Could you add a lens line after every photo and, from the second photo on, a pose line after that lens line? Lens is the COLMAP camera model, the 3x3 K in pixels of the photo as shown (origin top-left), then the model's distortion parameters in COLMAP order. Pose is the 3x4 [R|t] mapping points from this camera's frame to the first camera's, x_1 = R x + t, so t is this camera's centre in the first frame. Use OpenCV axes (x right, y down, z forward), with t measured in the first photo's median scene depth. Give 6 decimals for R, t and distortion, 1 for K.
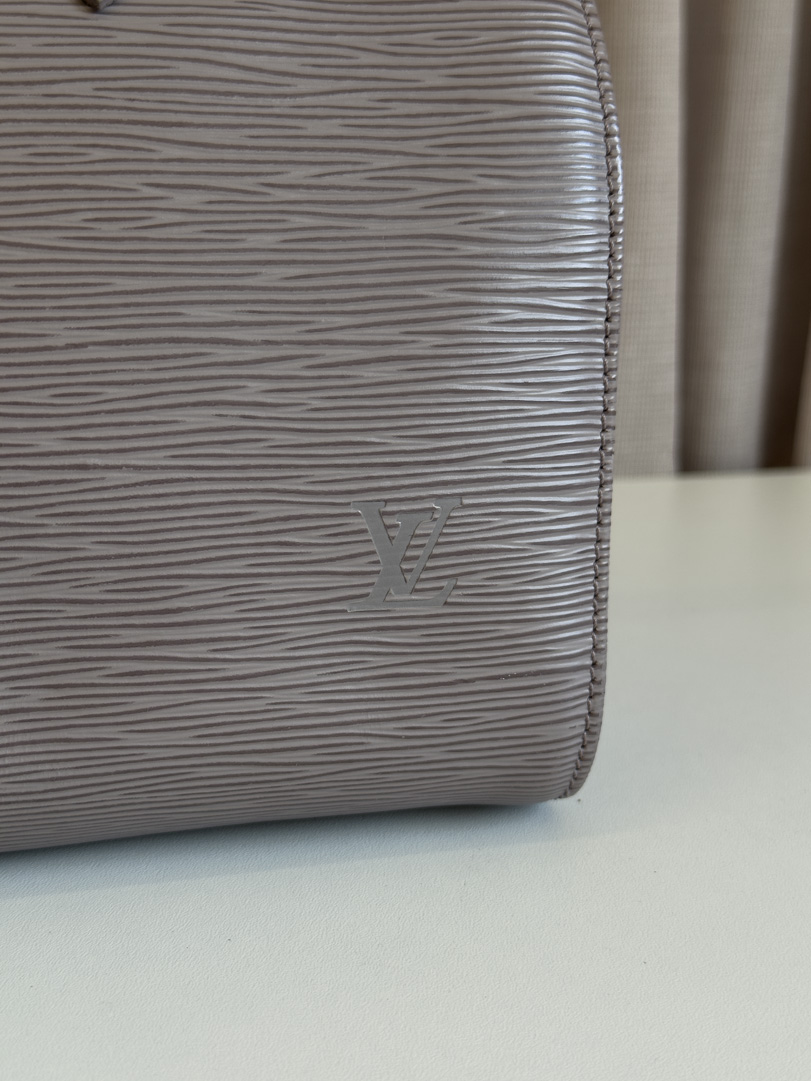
lens RADIAL K [[1562.2, 0, 413.6], [0, 1562.2, 564.0], [0, 0, 1]] dist [0.078701, 0.000000]
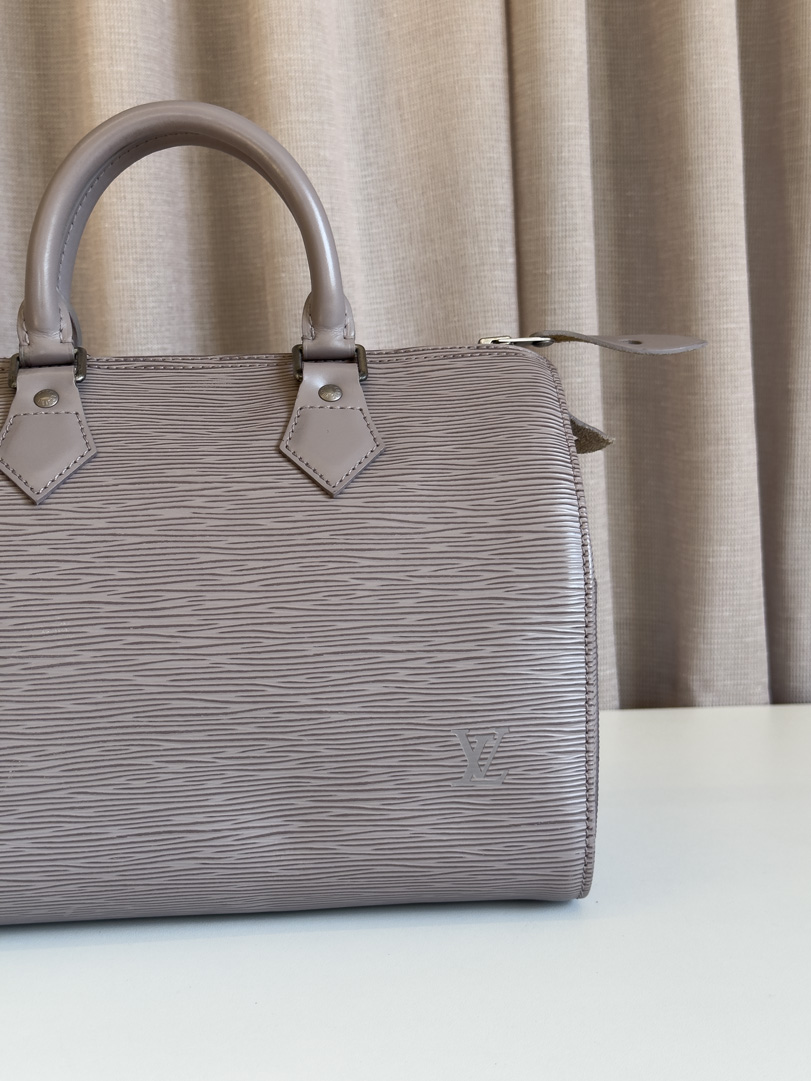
lens RADIAL K [[1562.2, 0, 386.2], [0, 1562.2, 528.5], [0, 0, 1]] dist [0.078701, 0.000000]
pose [[0.980734, -0.011900, -0.194987, 0.266300], [-0.017502, 0.988776, -0.148374, 0.003960], [0.194564, 0.148928, 0.969518, -0.972871]]
